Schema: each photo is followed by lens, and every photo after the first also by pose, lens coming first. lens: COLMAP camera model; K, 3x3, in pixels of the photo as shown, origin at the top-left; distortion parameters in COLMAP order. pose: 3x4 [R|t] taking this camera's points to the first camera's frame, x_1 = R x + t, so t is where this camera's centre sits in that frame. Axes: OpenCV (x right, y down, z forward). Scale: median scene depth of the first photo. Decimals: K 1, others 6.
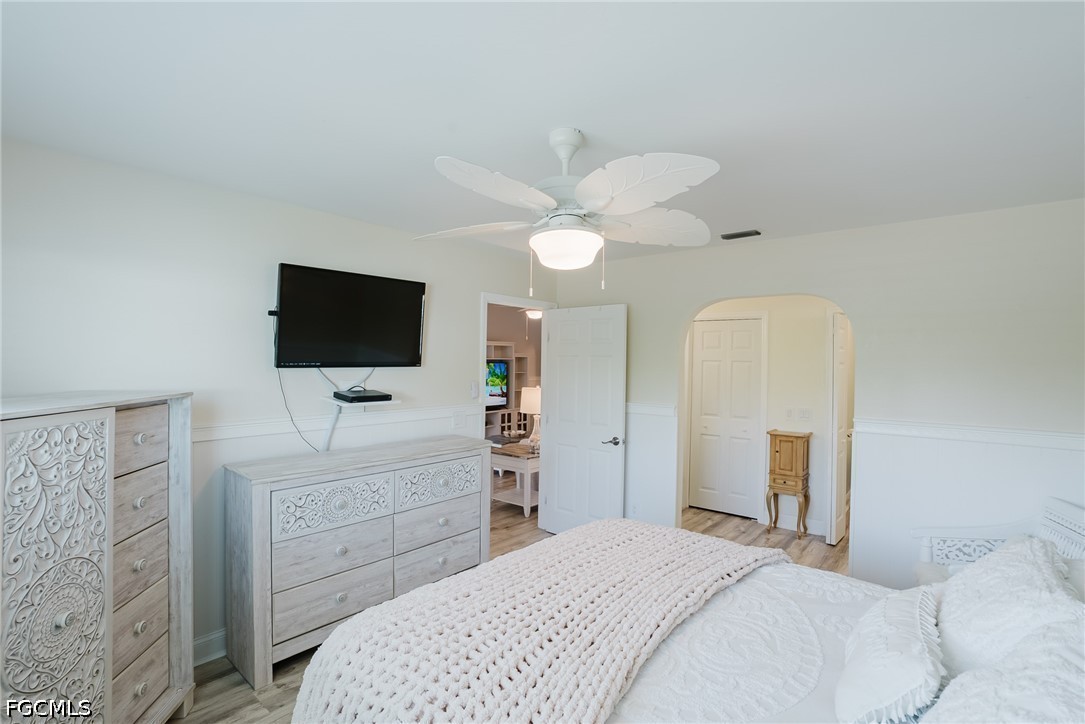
lens RADIAL K [[490.7, 0, 542.8], [0, 490.7, 359.6], [0, 0, 1]] dist [-0.010689, 0.005087]
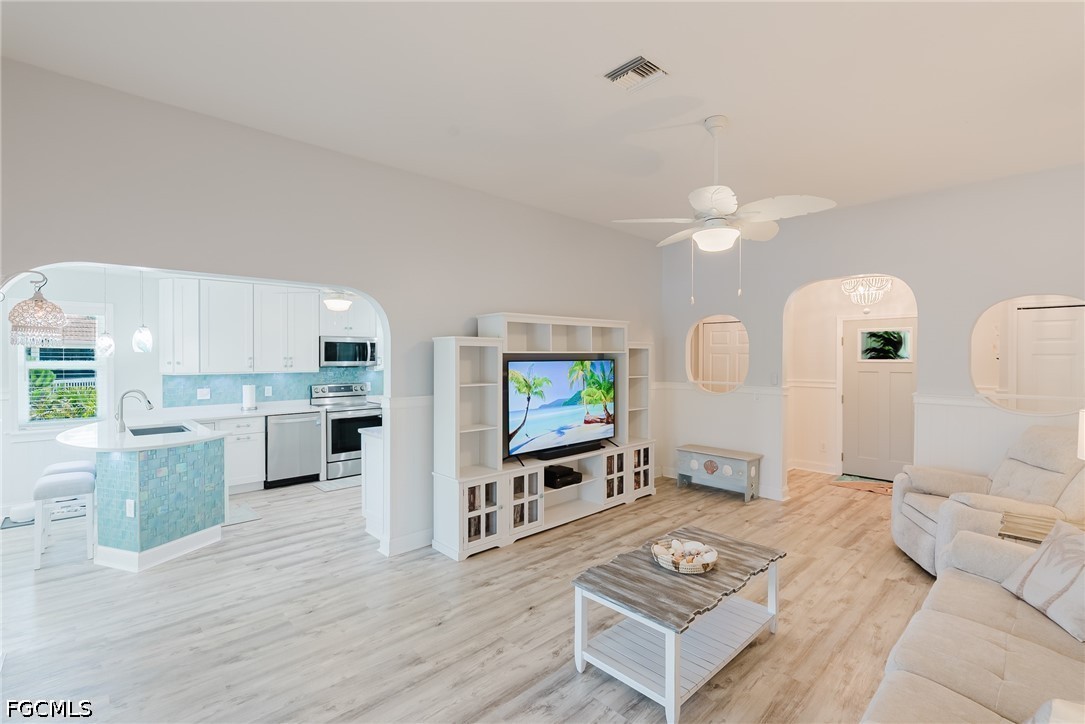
lens RADIAL K [[490.7, 0, 542.8], [0, 490.7, 359.6], [0, 0, 1]] dist [-0.010689, 0.005087]
pose [[0.993409, -0.013195, -0.113862, -0.092293], [0.014605, 0.999827, 0.011559, -0.000175], [0.113690, -0.013146, 0.993429, 0.475157]]
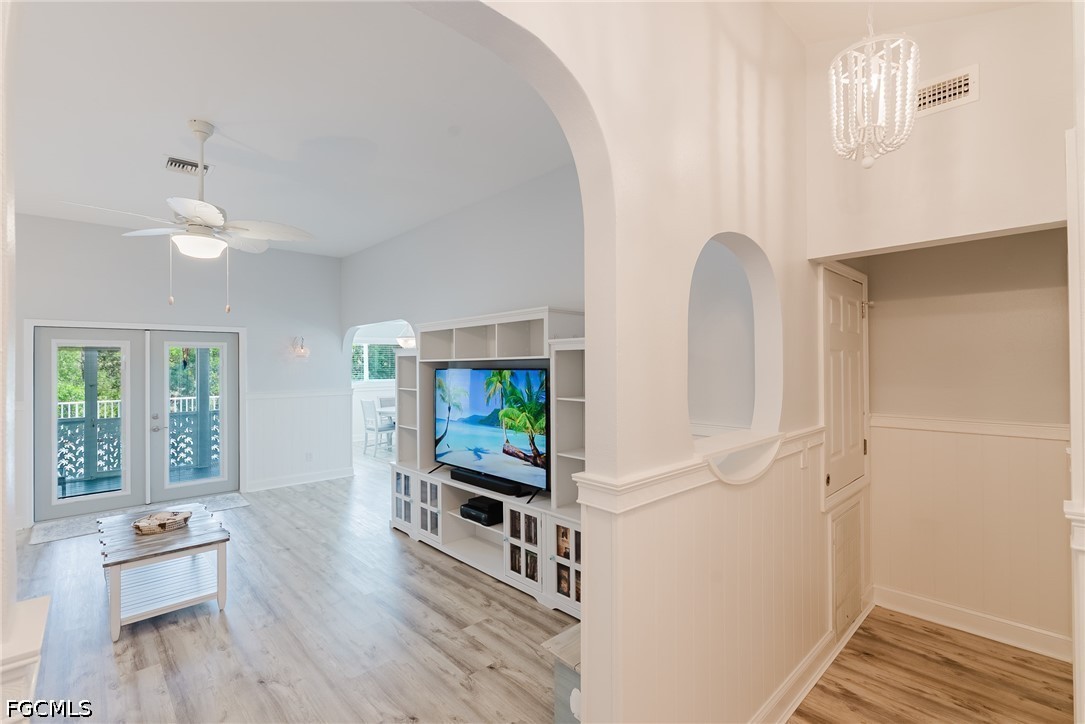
lens RADIAL K [[490.7, 0, 542.8], [0, 490.7, 359.6], [0, 0, 1]] dist [-0.010689, 0.005087]
pose [[-0.115495, -0.022116, -0.993062, 0.276659], [0.011459, 0.999656, -0.023596, 0.009060], [0.993242, -0.014105, -0.115202, 1.073644]]
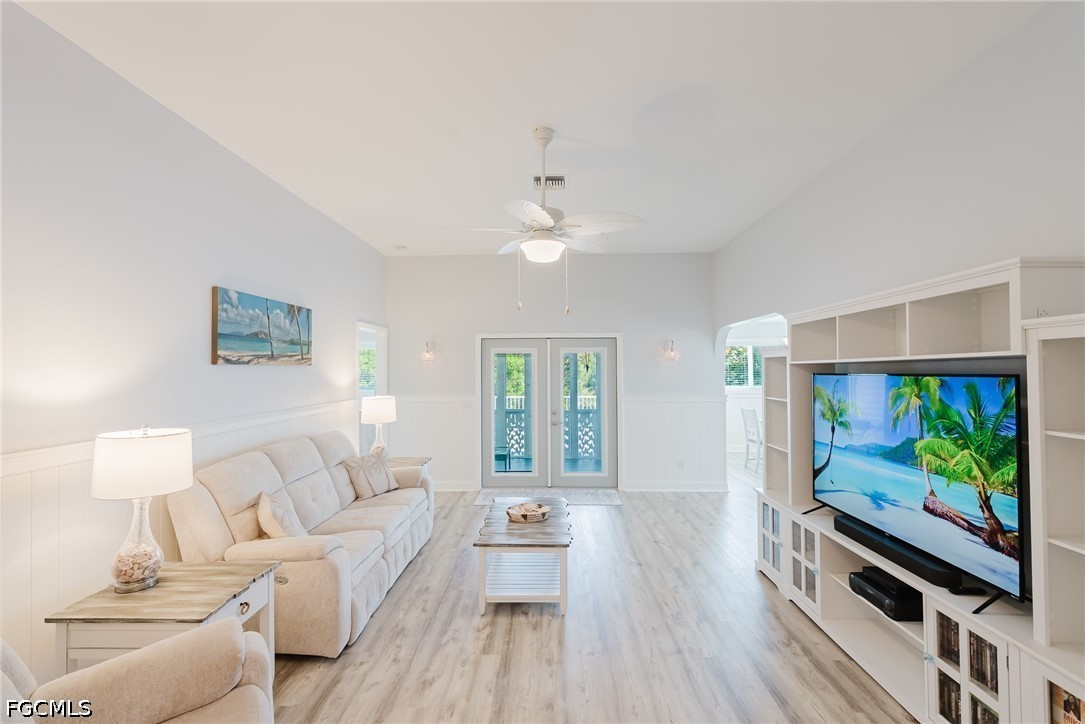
lens RADIAL K [[490.7, 0, 542.8], [0, 490.7, 359.6], [0, 0, 1]] dist [-0.010689, 0.005087]
pose [[-0.779564, -0.025563, -0.625801, 0.189236], [-0.004186, 0.999357, -0.035607, 0.008954], [0.626309, -0.025139, -0.779170, 1.067809]]
